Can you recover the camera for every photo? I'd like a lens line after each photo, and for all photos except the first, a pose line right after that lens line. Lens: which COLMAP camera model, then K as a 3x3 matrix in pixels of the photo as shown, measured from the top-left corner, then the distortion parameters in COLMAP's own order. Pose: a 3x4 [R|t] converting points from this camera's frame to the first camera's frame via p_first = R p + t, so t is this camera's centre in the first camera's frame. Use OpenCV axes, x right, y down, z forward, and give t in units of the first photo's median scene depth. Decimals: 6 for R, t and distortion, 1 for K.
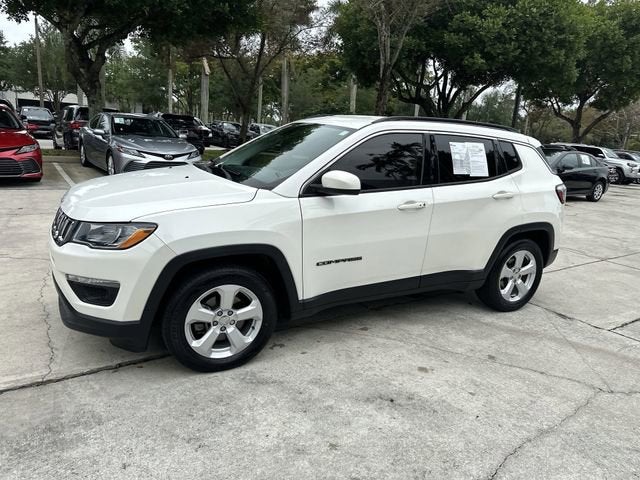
lens RADIAL K [[451.4, 0, 323.6], [0, 451.4, 242.5], [0, 0, 1]] dist [0.026065, -0.034611]
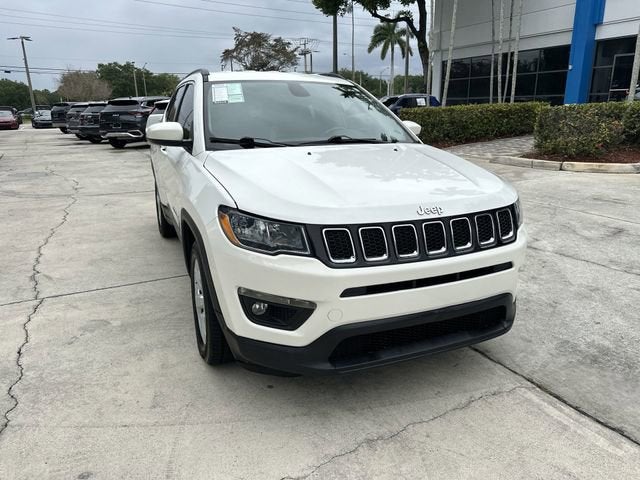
lens RADIAL K [[451.4, 0, 323.8], [0, 451.4, 240.4], [0, 0, 1]] dist [0.026065, -0.034611]
pose [[0.087834, -0.351459, 0.932074, -1.110305], [0.250329, 0.913451, 0.320847, -0.279678], [-0.964168, 0.205144, 0.168212, 0.957919]]
